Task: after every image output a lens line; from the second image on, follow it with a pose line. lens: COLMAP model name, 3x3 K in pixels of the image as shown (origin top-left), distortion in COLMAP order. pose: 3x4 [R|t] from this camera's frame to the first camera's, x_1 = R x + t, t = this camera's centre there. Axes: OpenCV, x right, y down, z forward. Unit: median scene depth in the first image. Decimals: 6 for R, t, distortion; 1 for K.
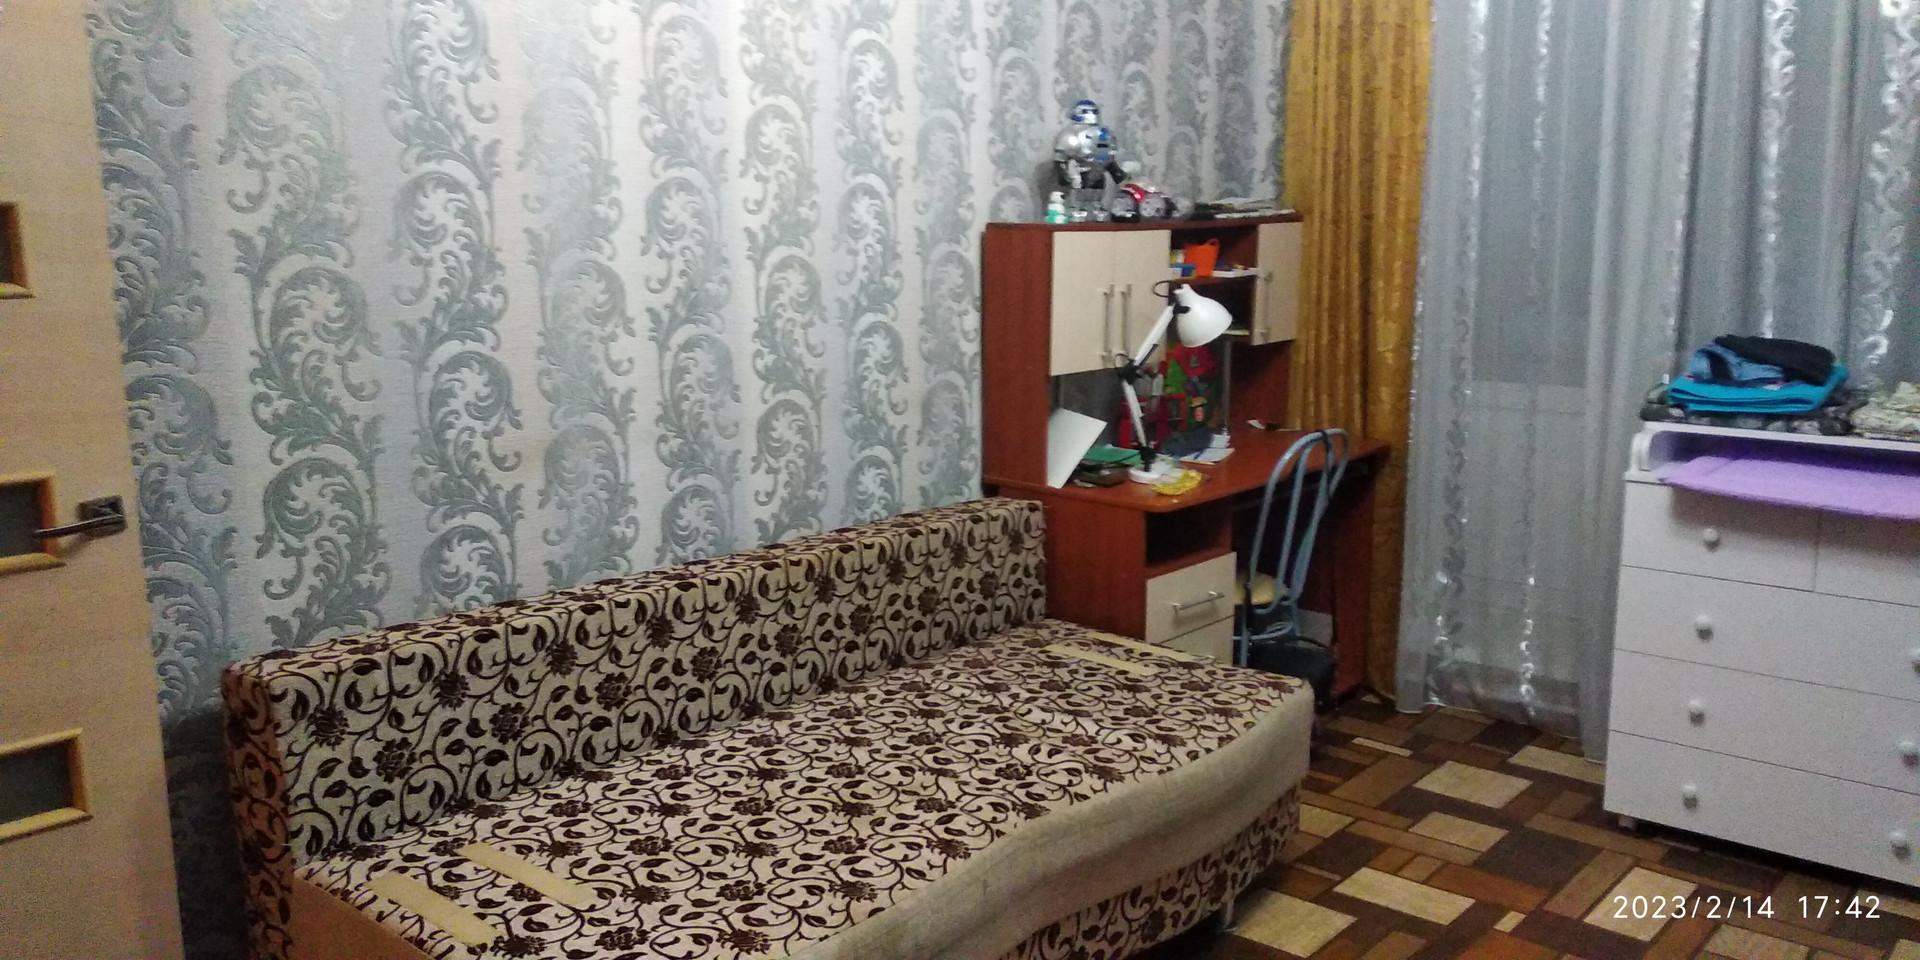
lens RADIAL K [[1492.3, 0, 959.1], [0, 1492.3, 457.5], [0, 0, 1]] dist [0.050603, -0.065930]
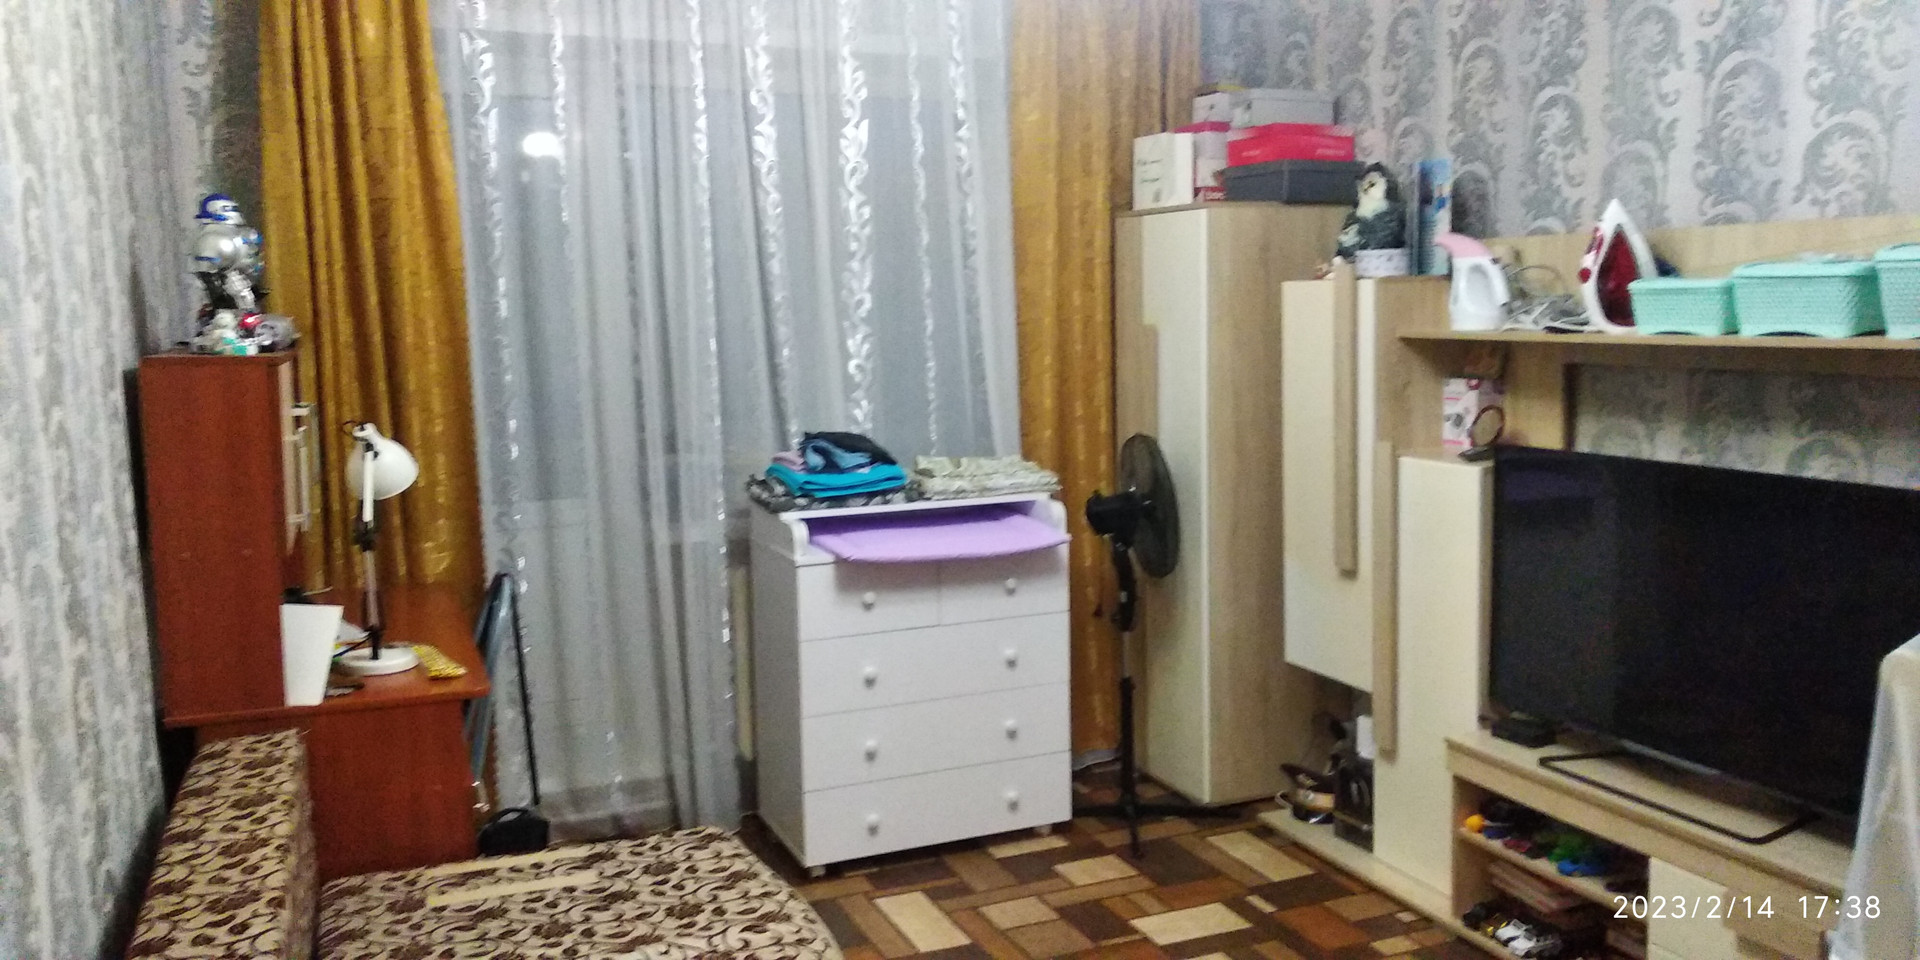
lens RADIAL K [[1469.8, 0, 970.1], [0, 1469.8, 481.2], [0, 0, 1]] dist [0.051240, -0.086286]
pose [[0.428888, -0.109542, 0.896692, -0.488274], [0.164195, 0.985539, 0.041861, -0.073717], [-0.888311, 0.129278, 0.440672, 0.403756]]
